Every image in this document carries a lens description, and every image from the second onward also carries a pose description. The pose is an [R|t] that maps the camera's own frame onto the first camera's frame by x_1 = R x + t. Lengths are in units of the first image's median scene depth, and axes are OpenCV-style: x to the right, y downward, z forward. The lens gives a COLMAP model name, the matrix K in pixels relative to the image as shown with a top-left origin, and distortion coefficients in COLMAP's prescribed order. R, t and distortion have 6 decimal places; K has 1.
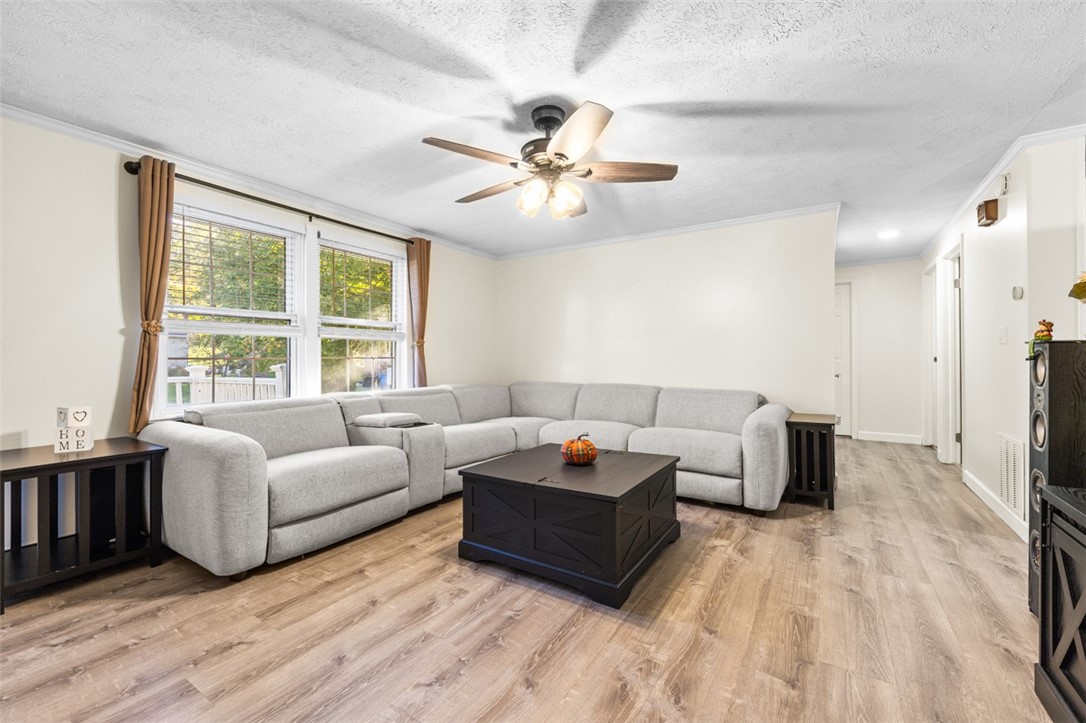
lens RADIAL K [[442.0, 0, 544.7], [0, 442.0, 357.5], [0, 0, 1]] dist [0.000772, -0.000120]
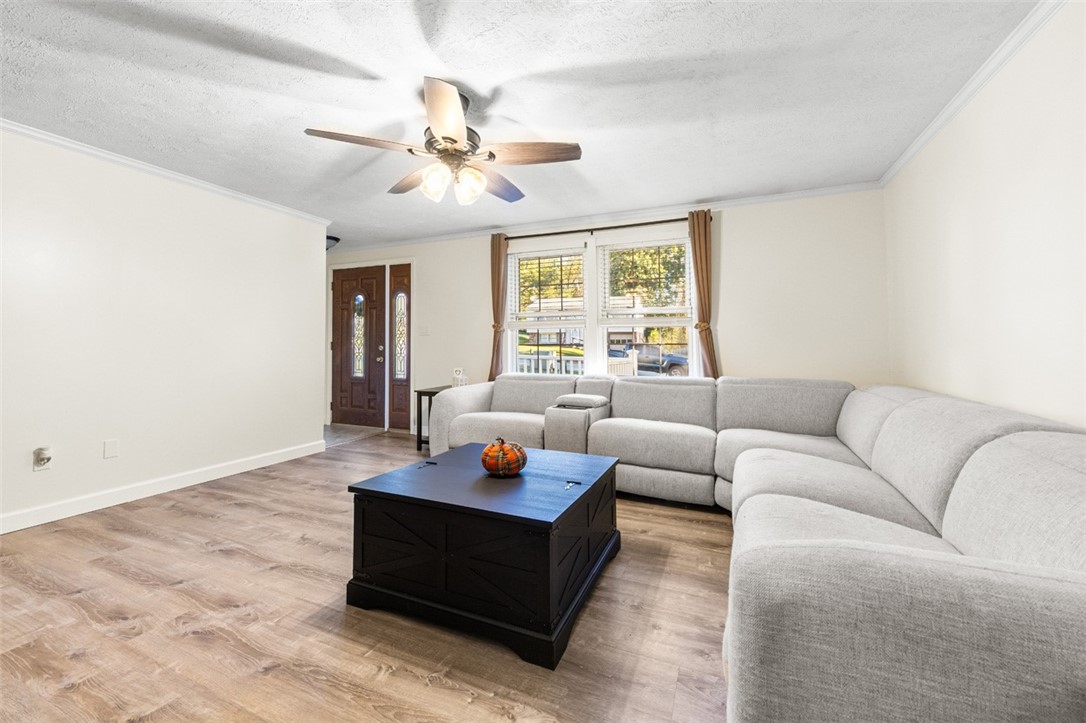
lens RADIAL K [[420.9, 0, 537.5], [0, 420.9, 333.8], [0, 0, 1]] dist [0.011432, -0.005972]
pose [[0.165125, -0.024945, -0.985957, 1.088883], [0.000916, 0.999684, -0.025139, 0.000010], [0.986272, 0.003248, 0.165096, 1.172014]]
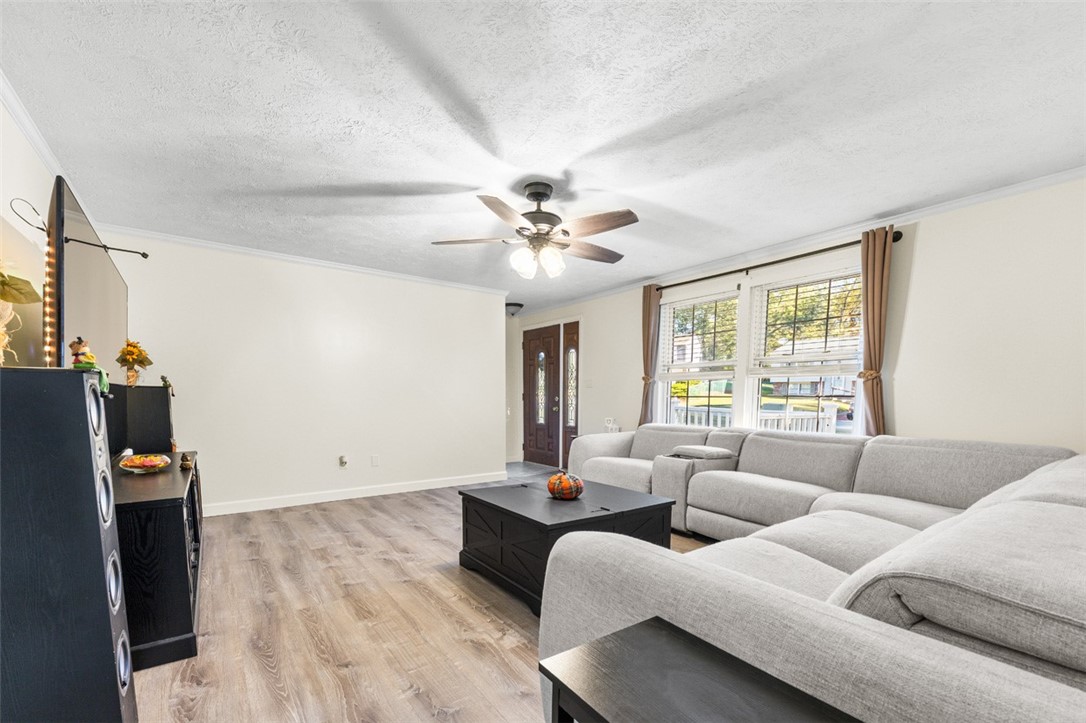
lens RADIAL K [[436.6, 0, 544.1], [0, 436.6, 443.1], [0, 0, 1]] dist [0.017088, -0.000027]
pose [[-0.340058, 0.101459, -0.934915, 1.322069], [-0.002646, 0.994056, 0.108839, -0.002784], [0.940401, 0.039485, -0.337768, 1.636742]]
